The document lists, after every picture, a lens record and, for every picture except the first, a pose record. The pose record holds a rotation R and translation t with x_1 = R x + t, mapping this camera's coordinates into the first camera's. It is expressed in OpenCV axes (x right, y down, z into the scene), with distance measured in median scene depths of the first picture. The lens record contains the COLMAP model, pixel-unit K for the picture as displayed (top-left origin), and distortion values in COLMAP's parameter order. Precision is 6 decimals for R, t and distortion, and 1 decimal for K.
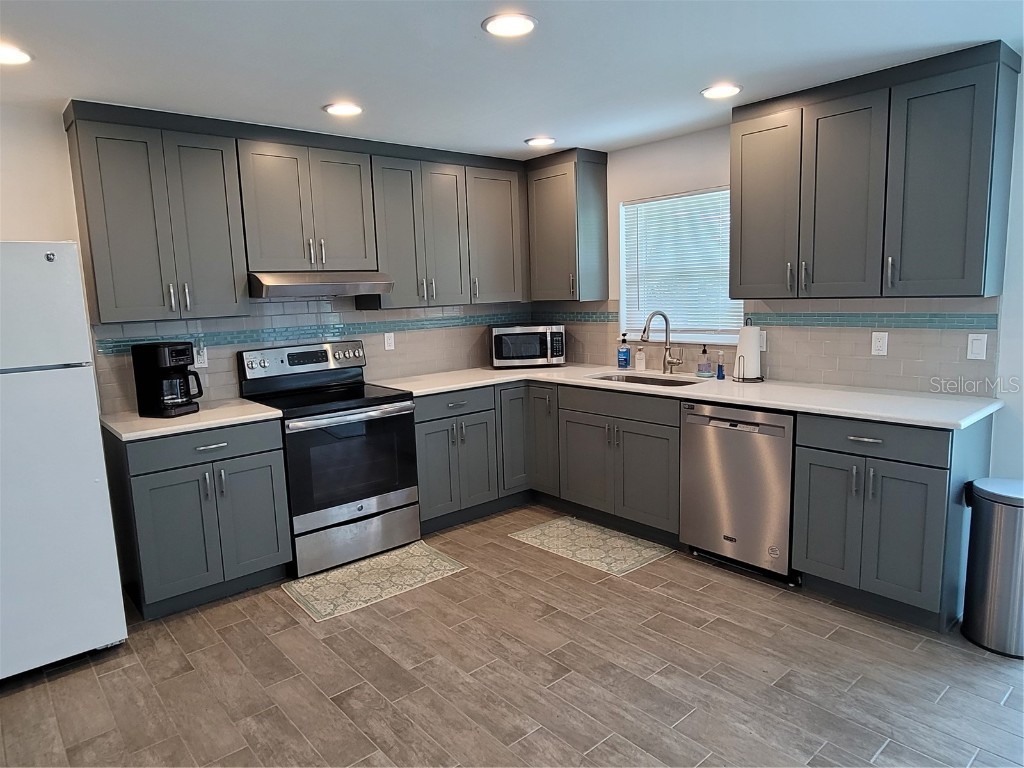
lens RADIAL K [[647.9, 0, 512.8], [0, 647.9, 380.9], [0, 0, 1]] dist [-0.000125, -0.001565]
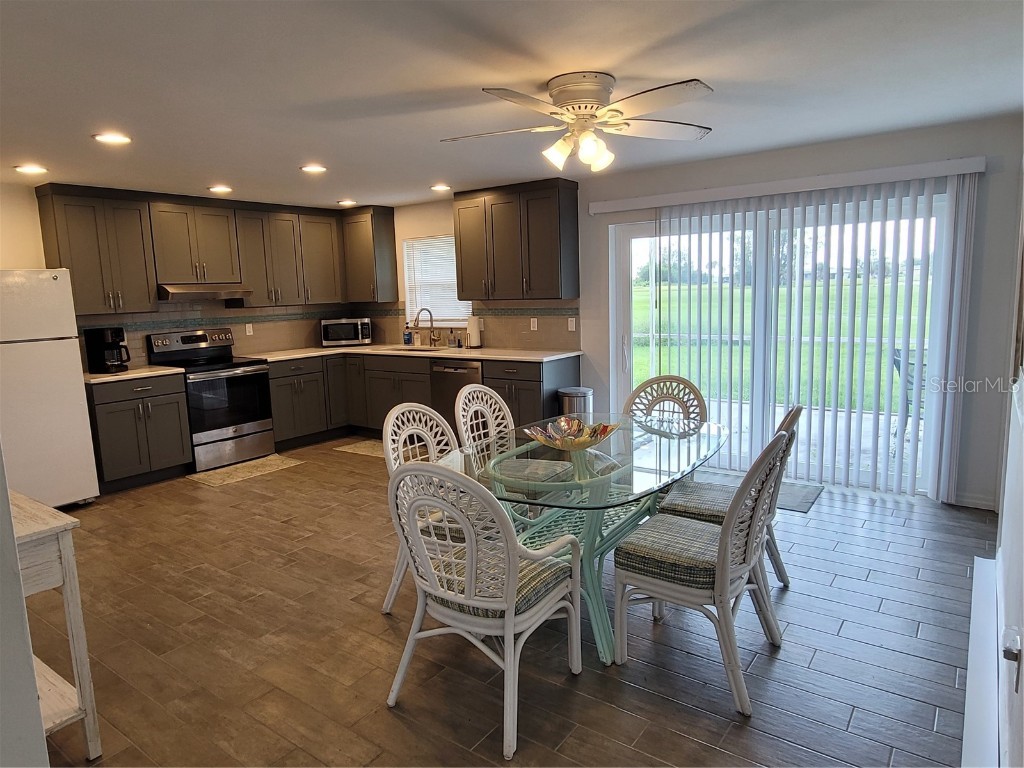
lens RADIAL K [[647.9, 0, 512.8], [0, 647.9, 380.9], [0, 0, 1]] dist [-0.000125, -0.001565]
pose [[0.975459, -0.028839, 0.218285, 0.090078], [0.029959, 0.999549, -0.001821, 0.096391], [-0.218134, 0.008316, 0.975883, -0.723655]]
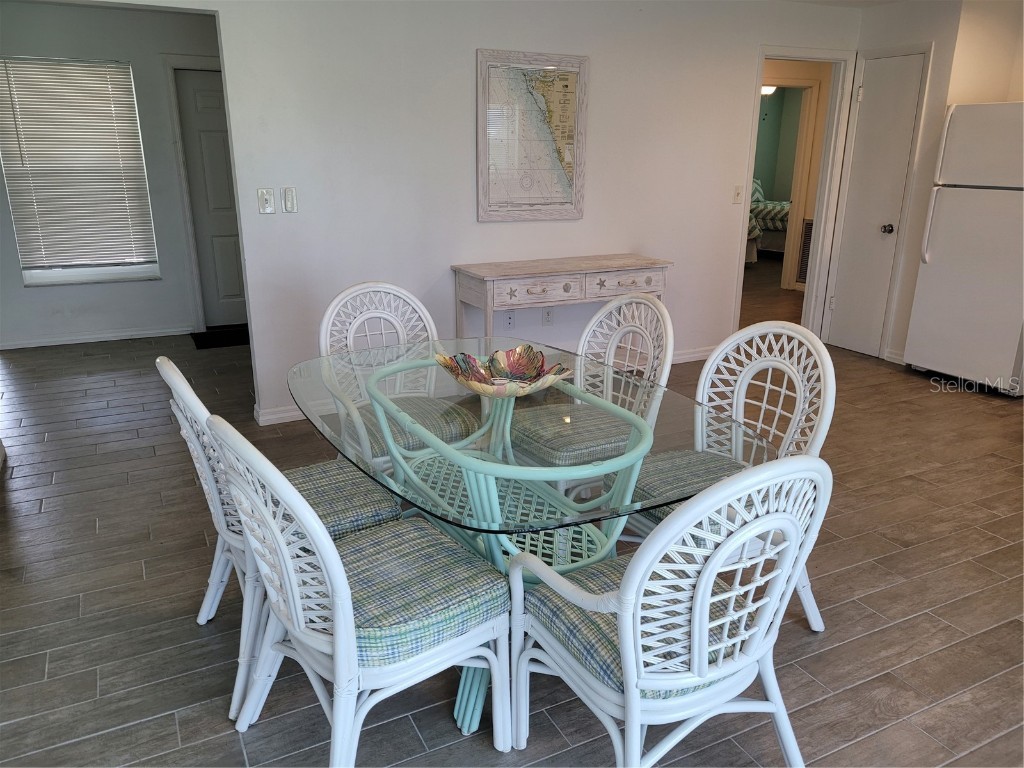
lens RADIAL K [[773.7, 0, 512.9], [0, 773.7, 388.1], [0, 0, 1]] dist [0.040696, -0.006726]
pose [[-0.239416, 0.319475, -0.916851, 0.955435], [-0.131655, 0.924910, 0.356662, -0.060496], [0.961950, 0.206099, -0.179378, 0.200763]]
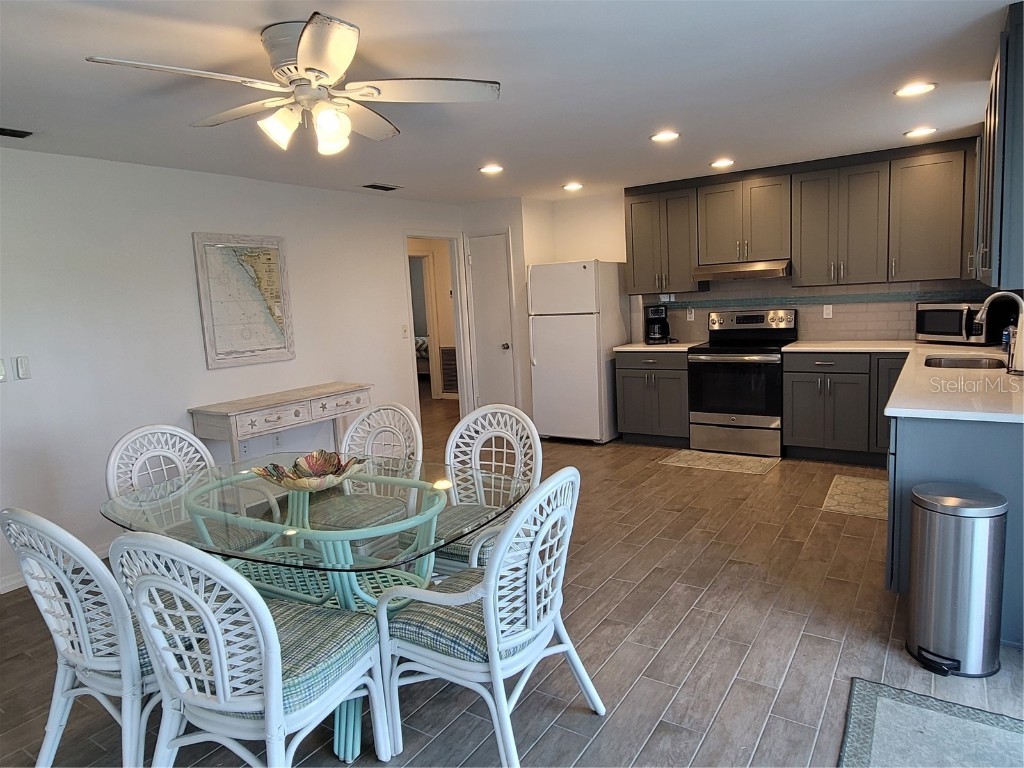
lens RADIAL K [[647.9, 0, 512.8], [0, 647.9, 380.9], [0, 0, 1]] dist [-0.000125, -0.001565]
pose [[0.266717, 0.148998, -0.952188, 1.061964], [-0.089264, 0.987550, 0.129528, -0.043728], [0.959632, 0.050448, 0.276696, 0.079217]]
